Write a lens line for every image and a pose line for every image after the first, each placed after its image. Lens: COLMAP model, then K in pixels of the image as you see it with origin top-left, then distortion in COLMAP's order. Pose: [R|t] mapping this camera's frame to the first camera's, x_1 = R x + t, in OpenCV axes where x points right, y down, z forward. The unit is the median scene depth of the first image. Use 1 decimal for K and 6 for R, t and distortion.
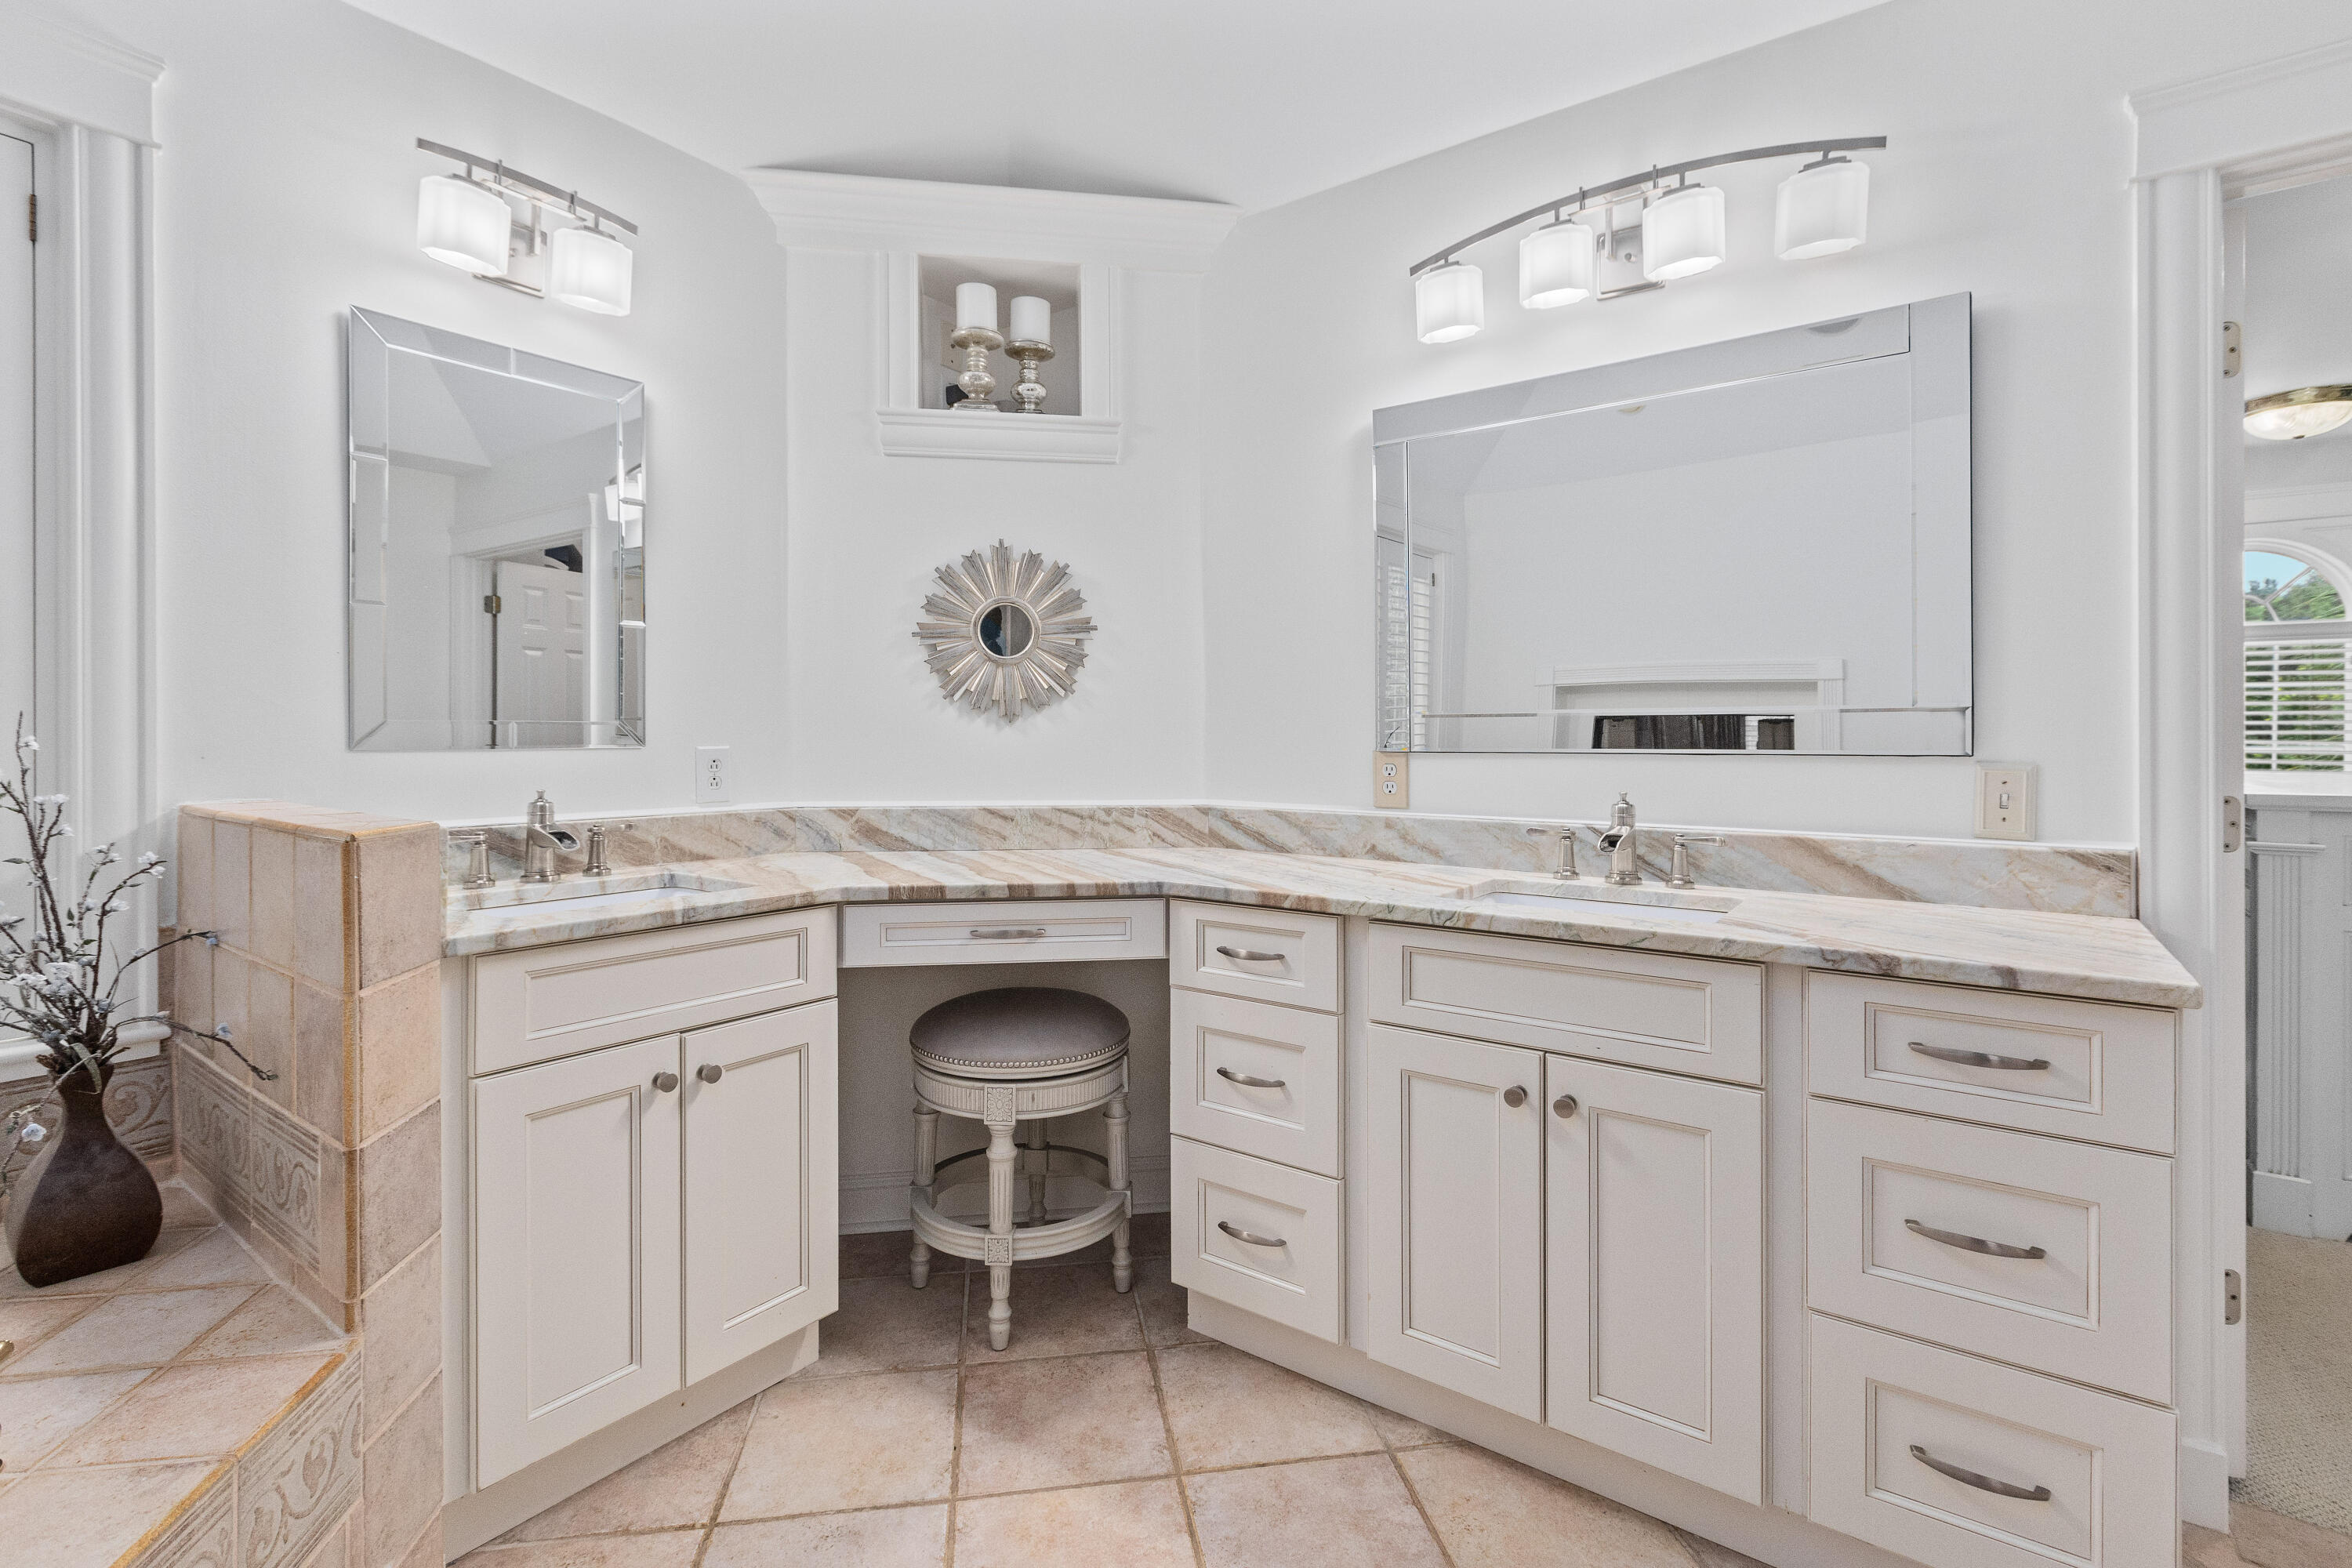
lens RADIAL K [[1071.9, 0, 1179.7], [0, 1071.9, 737.7], [0, 0, 1]] dist [0.002286, 0.000029]
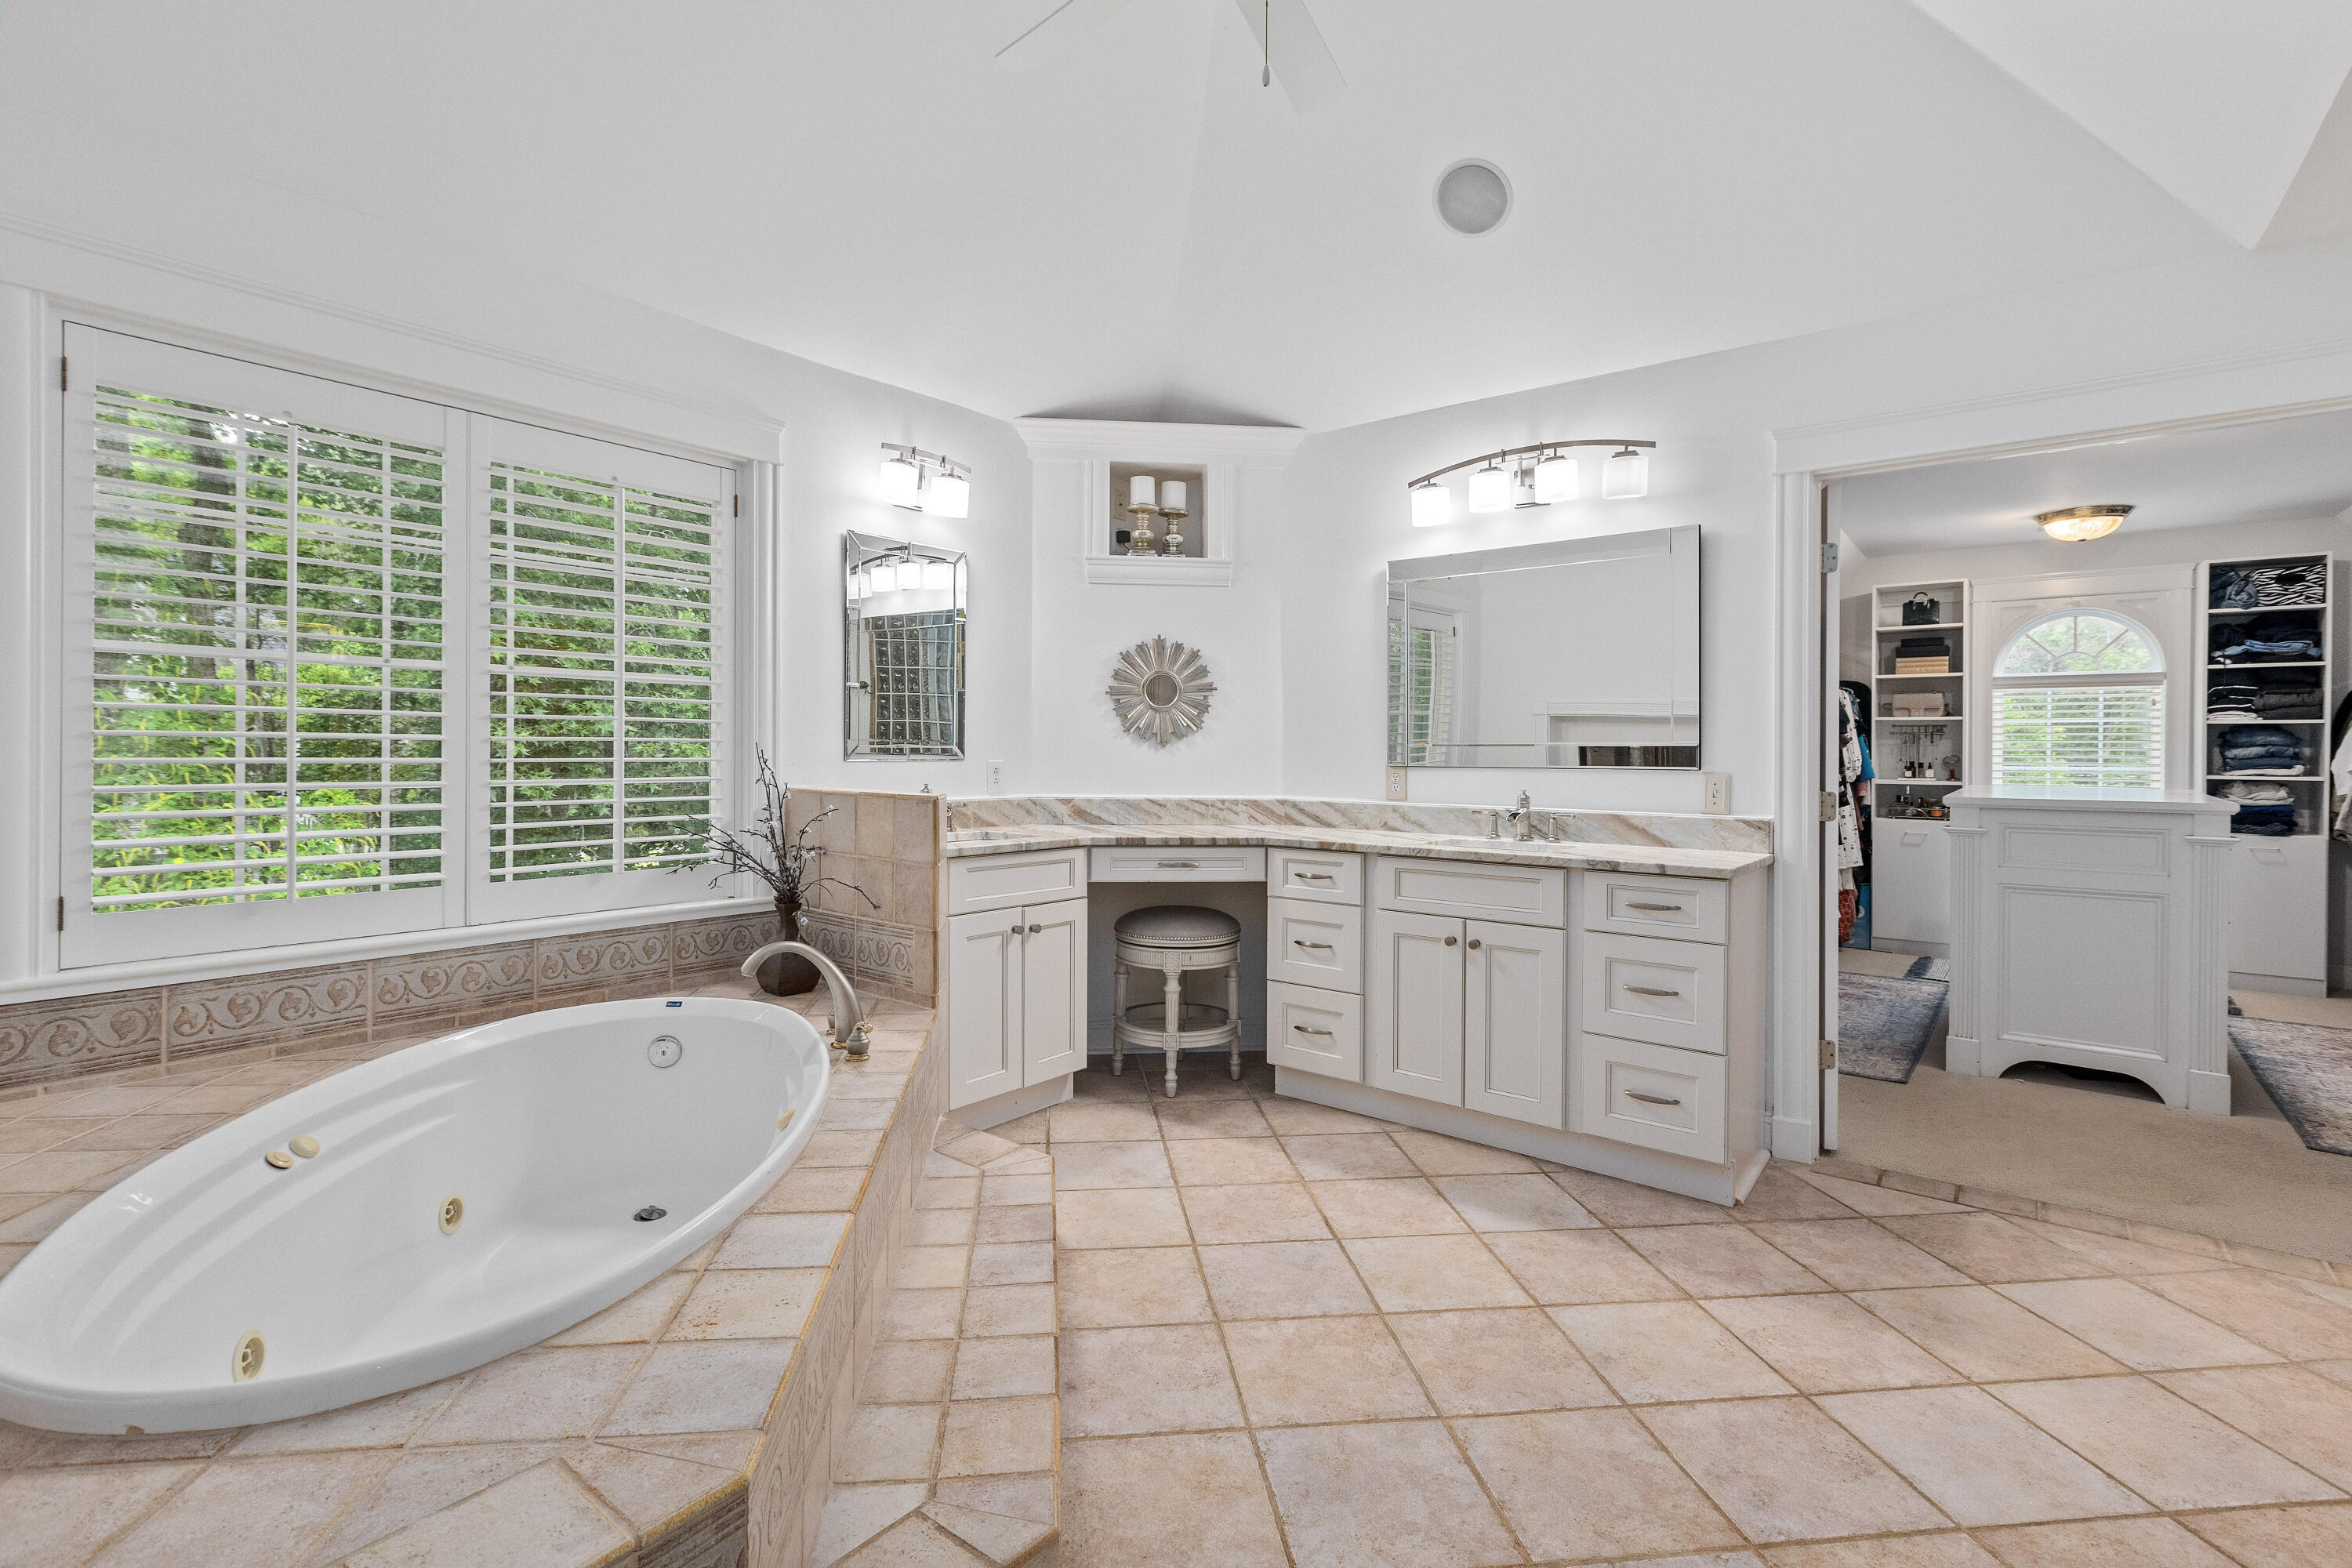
lens RADIAL K [[1073.0, 0, 1175.8], [0, 1073.0, 758.4], [0, 0, 1]] dist [0.001289, 0.000371]
pose [[0.999045, 0.006628, -0.043177, -0.086008], [-0.006437, 0.999969, 0.004566, -0.005283], [0.043206, -0.004283, 0.999057, -0.791112]]
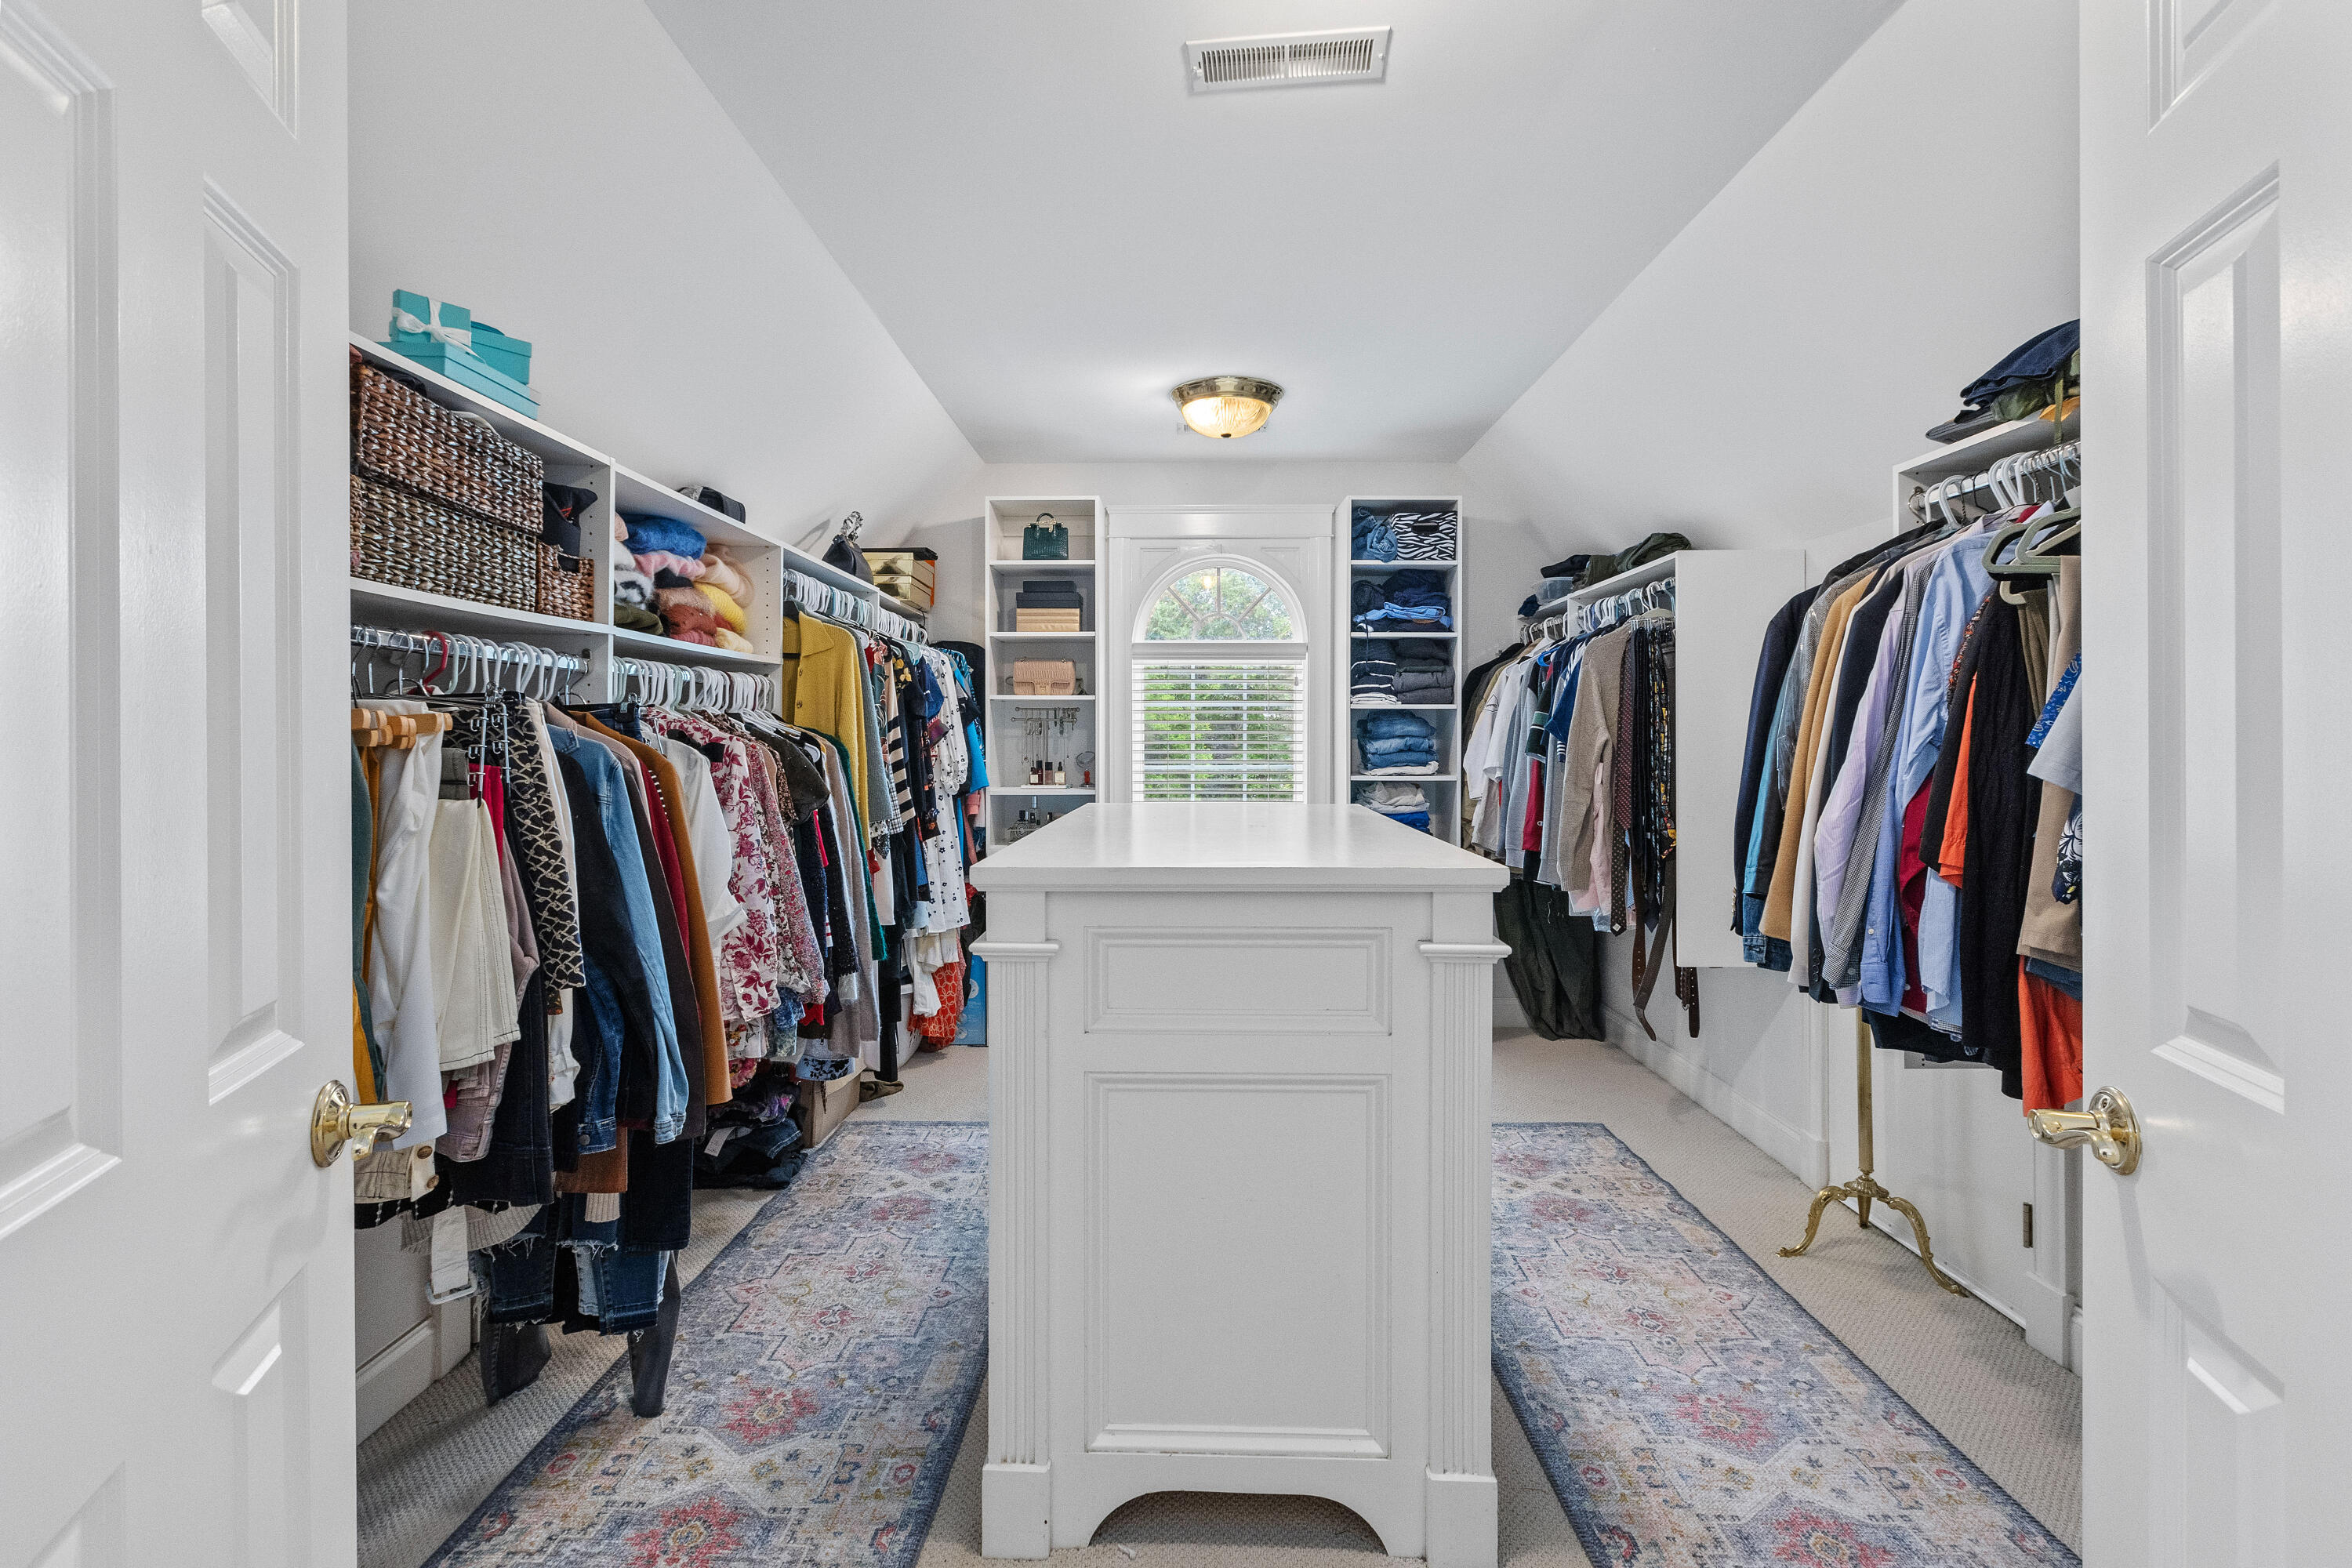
lens RADIAL K [[1071.9, 0, 1179.7], [0, 1071.9, 737.7], [0, 0, 1]] dist [0.002286, 0.000029]
pose [[0.814710, 0.004289, 0.579853, 0.922568], [0.000915, 0.999962, -0.008681, -0.023091], [-0.579868, 0.007603, 0.814675, 0.534519]]
